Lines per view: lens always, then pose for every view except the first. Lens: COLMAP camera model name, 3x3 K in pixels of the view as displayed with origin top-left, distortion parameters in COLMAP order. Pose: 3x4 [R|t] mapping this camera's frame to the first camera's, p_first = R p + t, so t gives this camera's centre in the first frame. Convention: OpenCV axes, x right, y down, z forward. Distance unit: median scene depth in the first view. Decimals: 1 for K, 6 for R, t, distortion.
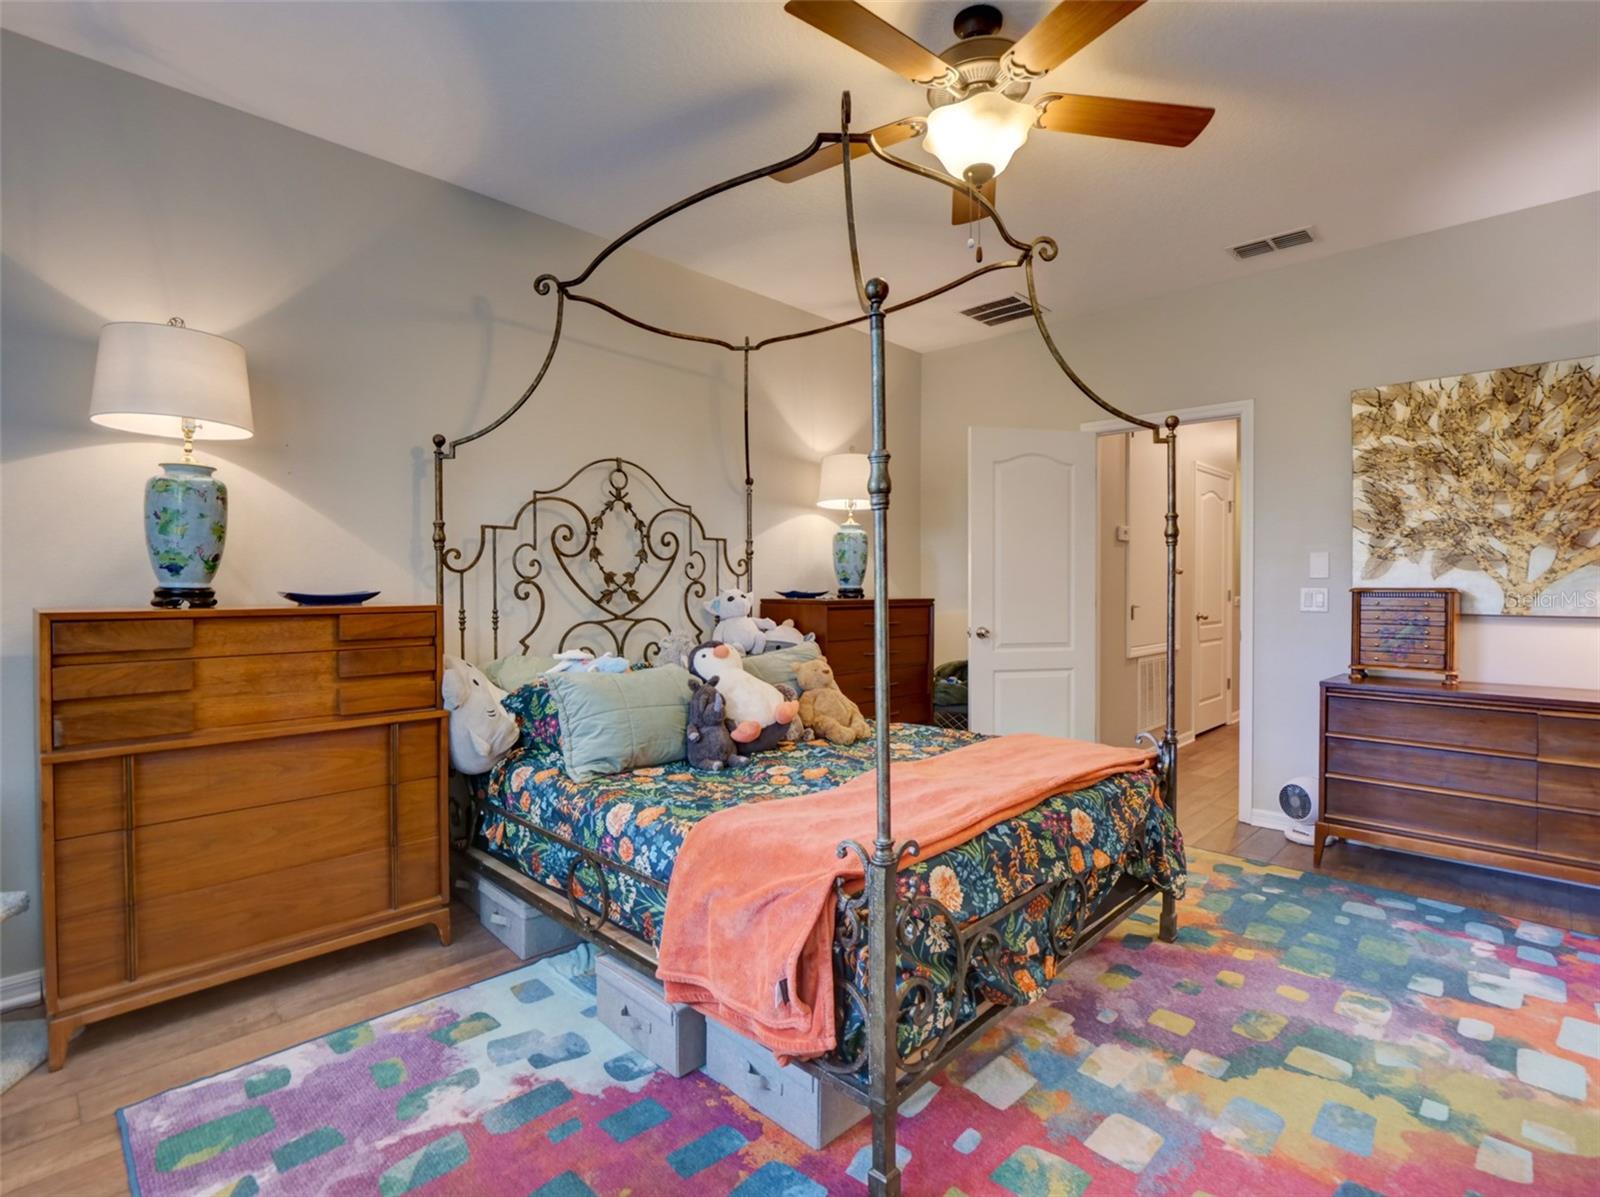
lens RADIAL K [[789.7, 0, 800.0], [0, 789.7, 598.5], [0, 0, 1]] dist [0.000485, -0.000542]
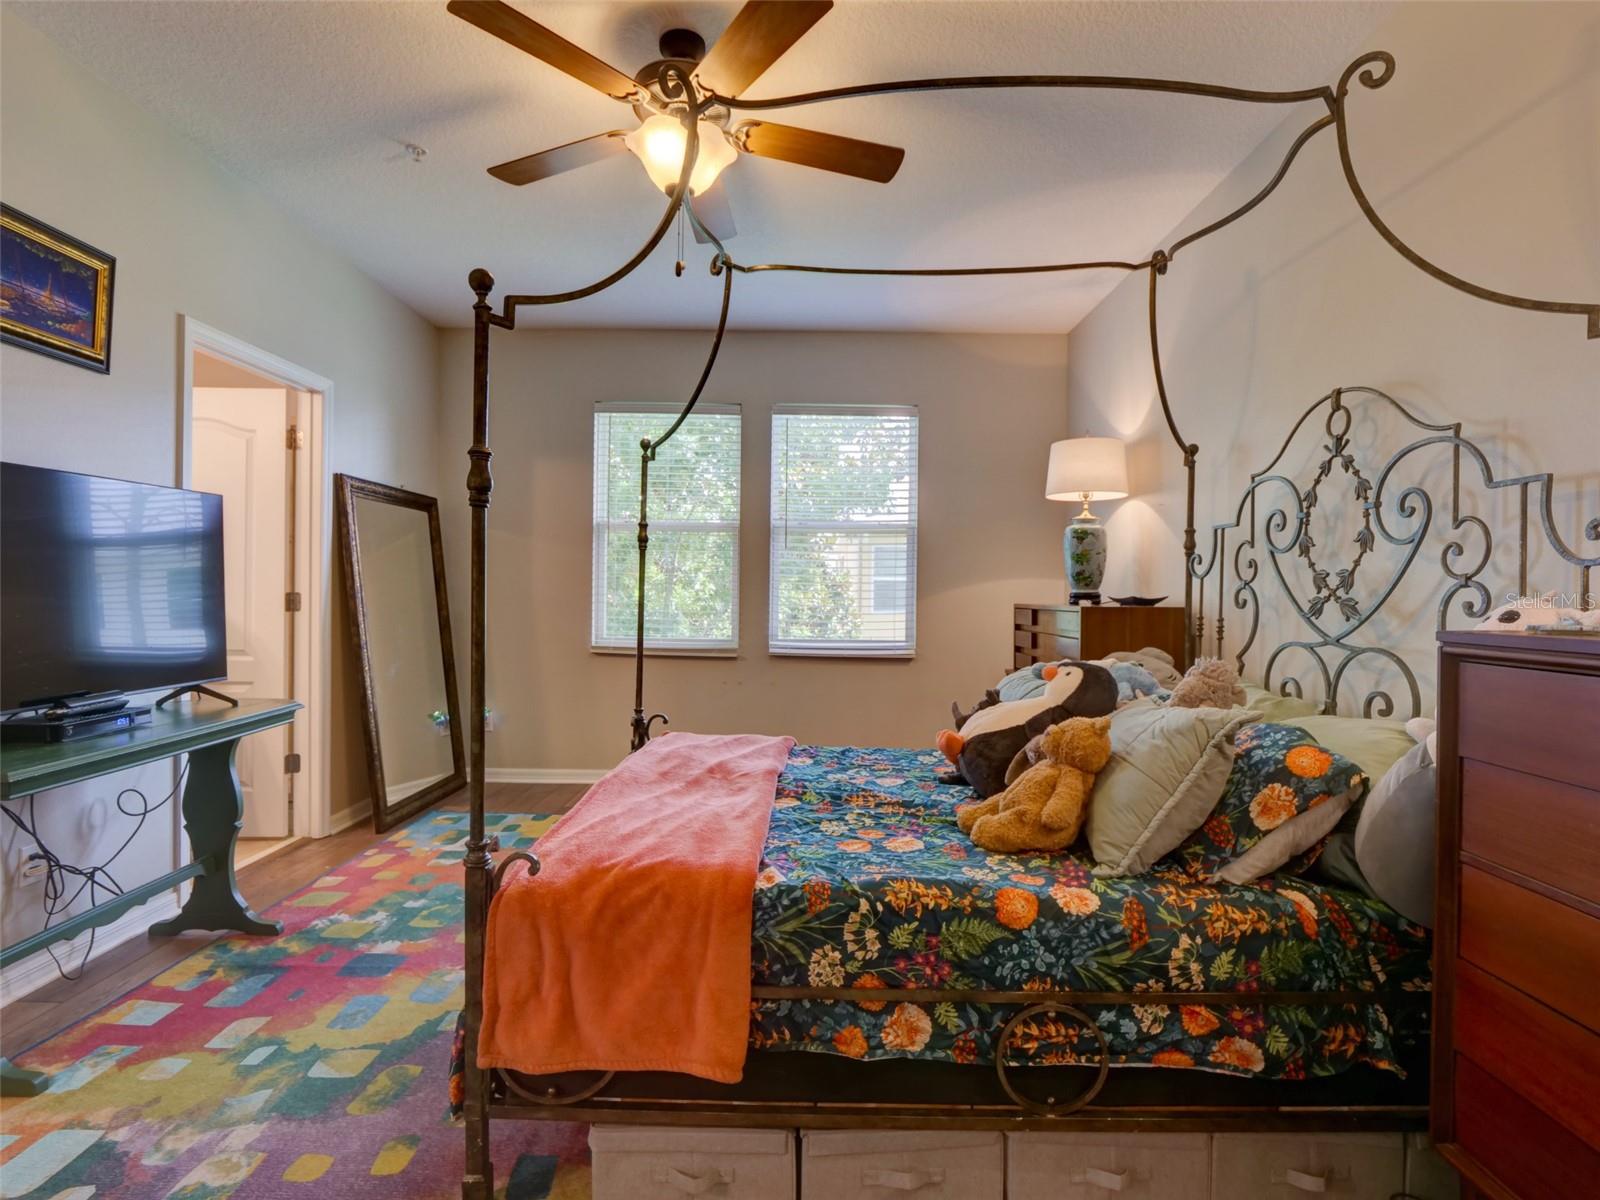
lens RADIAL K [[784.1, 0, 797.6], [0, 784.1, 596.6], [0, 0, 1]] dist [-0.009073, -0.000545]
pose [[-0.724329, -0.005654, -0.689431, 0.522806], [-0.023691, 0.999580, 0.016692, -0.012655], [0.689047, 0.028424, -0.724159, 1.181155]]
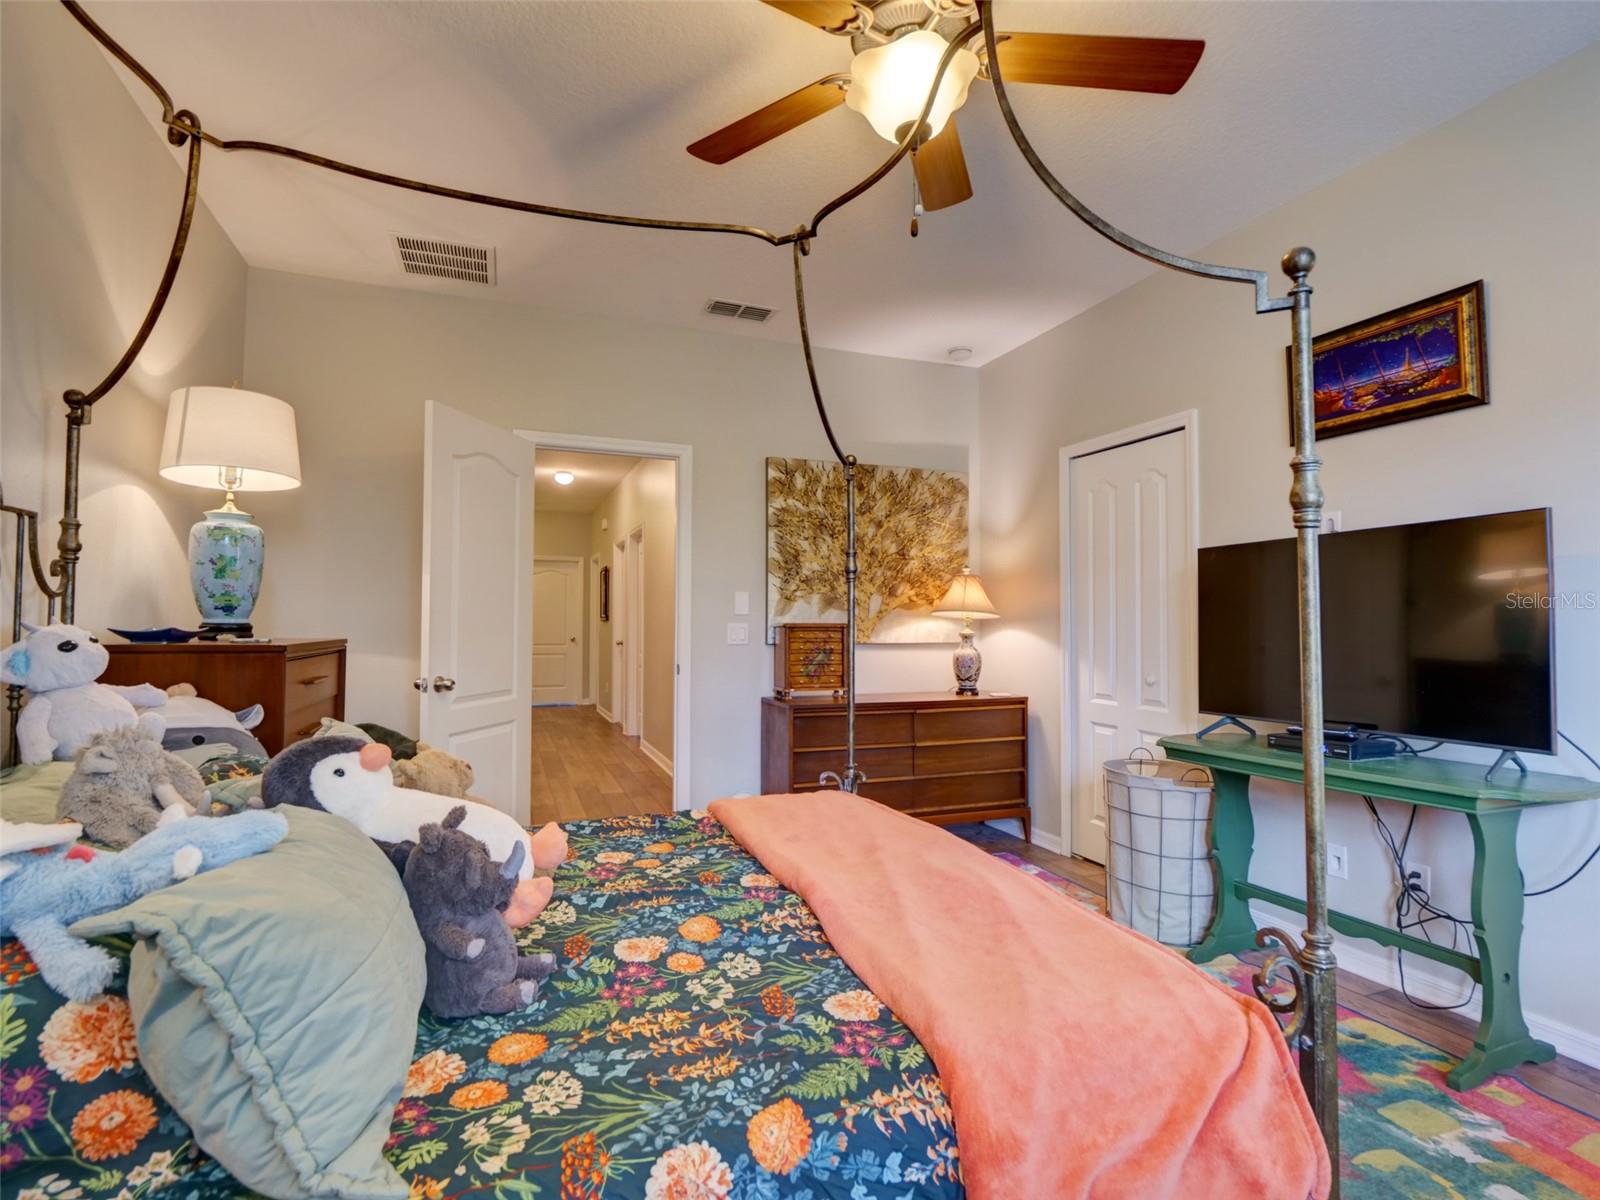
lens RADIAL K [[789.7, 0, 800.0], [0, 789.7, 600.0], [0, 0, 1]] dist [0.000485, -0.000542]
pose [[0.417709, 0.027609, 0.908162, -0.364799], [0.011694, 0.999292, -0.035758, -0.005809], [-0.908506, 0.025557, 0.417090, 0.487647]]
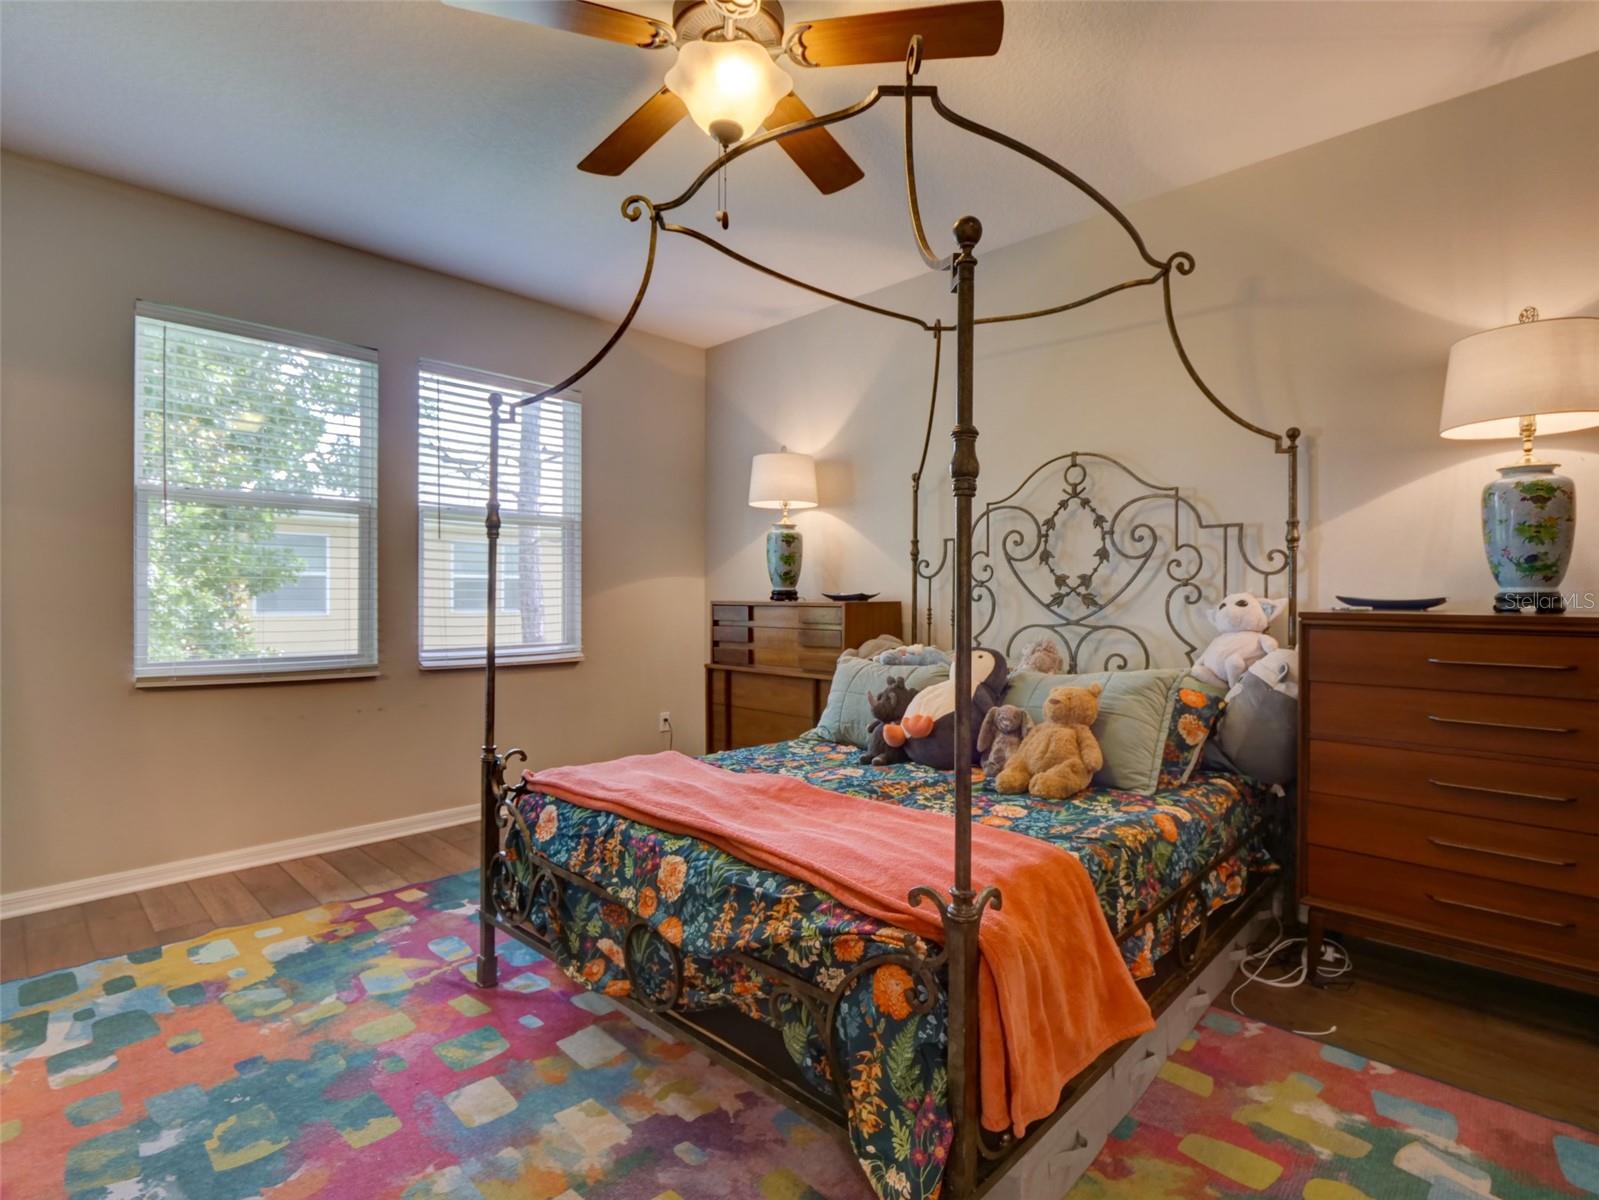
lens RADIAL K [[783.6, 0, 797.1], [0, 783.6, 596.6], [0, 0, 1]] dist [-0.009073, -0.000545]
pose [[-0.001573, 0.004194, -0.999990, 0.711755], [-0.019563, 0.999800, 0.004224, -0.004598], [0.999807, 0.019570, -0.001491, 0.689300]]
